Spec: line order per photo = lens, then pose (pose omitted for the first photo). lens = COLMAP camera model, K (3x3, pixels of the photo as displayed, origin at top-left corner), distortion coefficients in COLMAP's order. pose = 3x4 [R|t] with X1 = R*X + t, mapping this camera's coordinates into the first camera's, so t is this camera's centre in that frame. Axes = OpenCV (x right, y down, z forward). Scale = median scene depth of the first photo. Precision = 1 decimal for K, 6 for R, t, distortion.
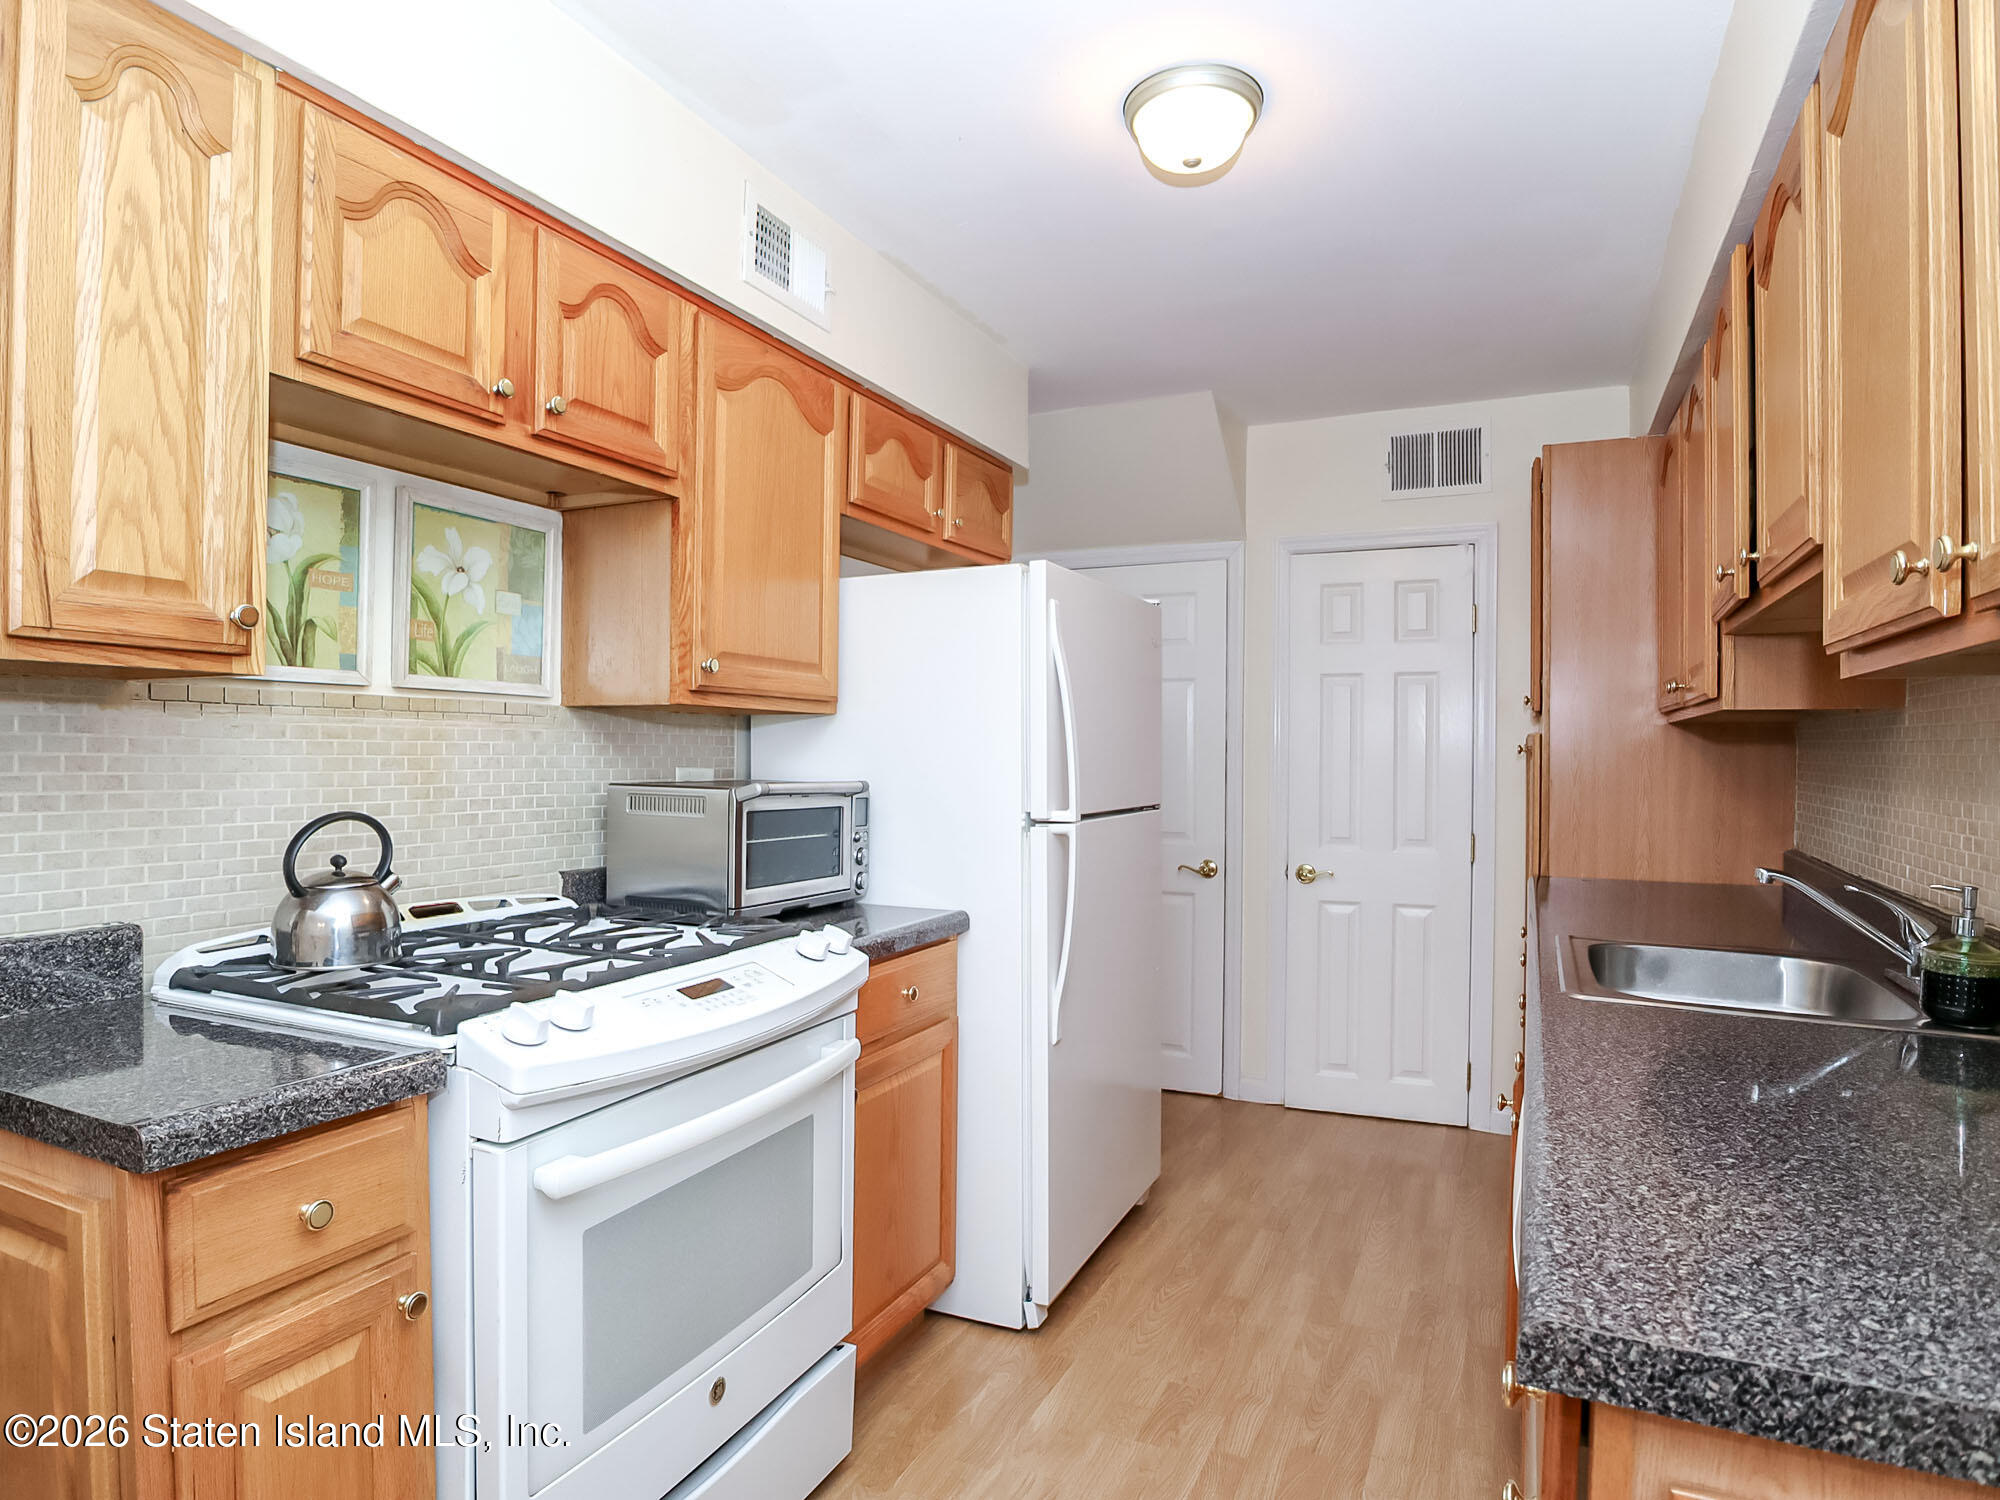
lens RADIAL K [[1107.5, 0, 1011.6], [0, 1107.5, 750.9], [0, 0, 1]] dist [-0.029262, 0.002581]
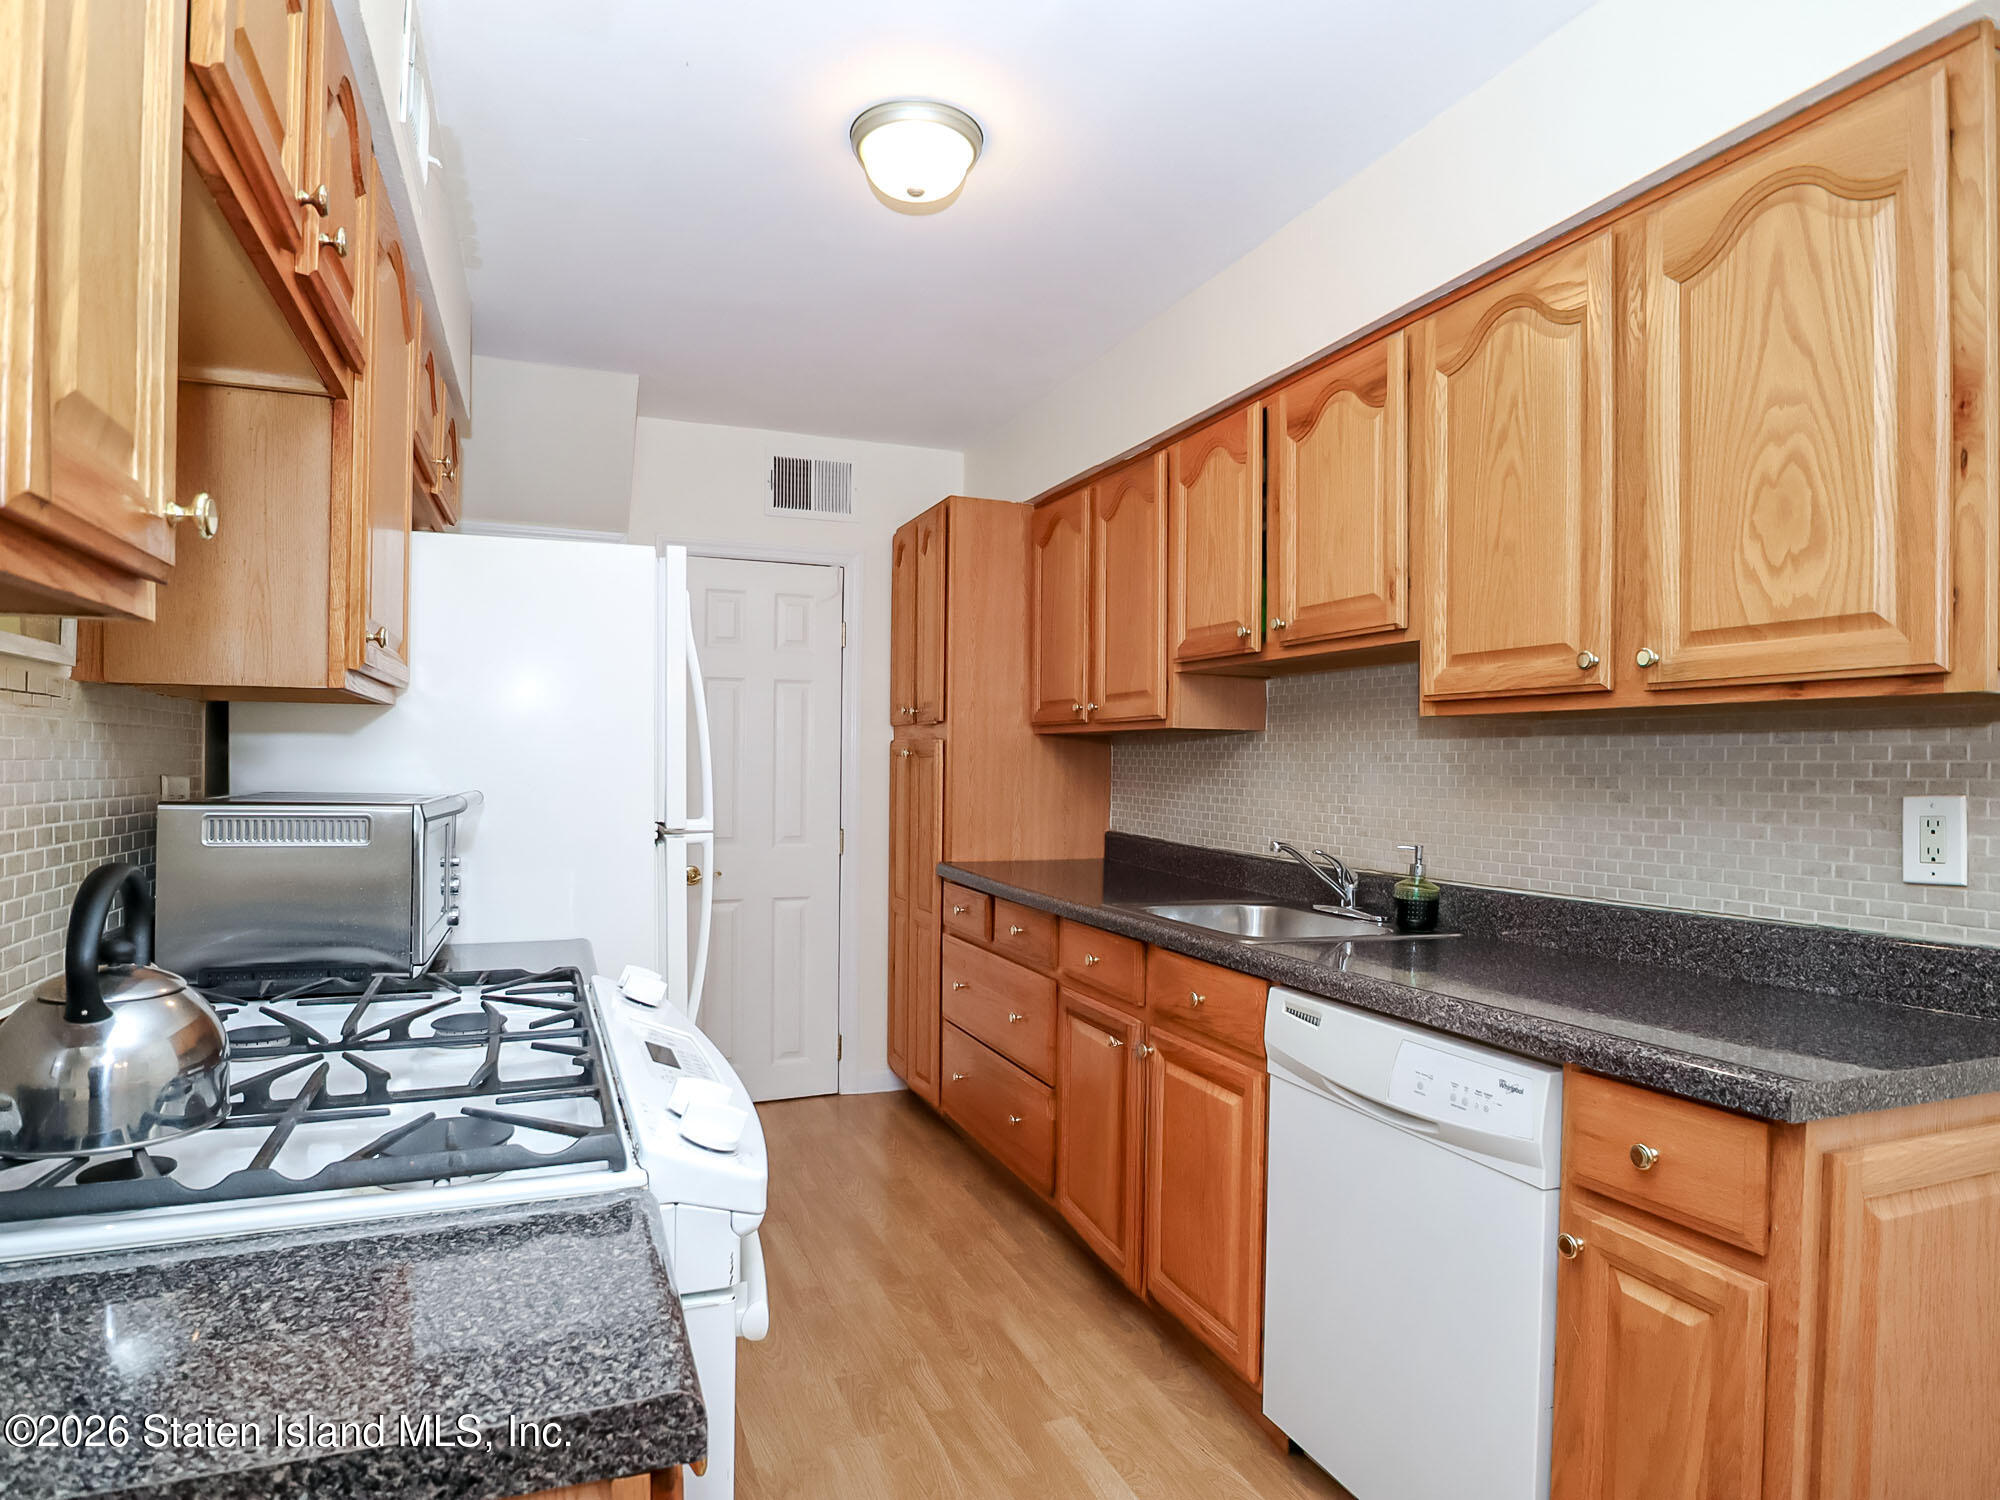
lens RADIAL K [[1107.5, 0, 998.7], [0, 1107.5, 757.8], [0, 0, 1]] dist [-0.029262, 0.002581]
pose [[0.697315, 0.005104, 0.716747, -0.339949], [-0.011130, 0.999931, 0.003708, -0.002948], [-0.716678, -0.010563, 0.697324, 0.136120]]
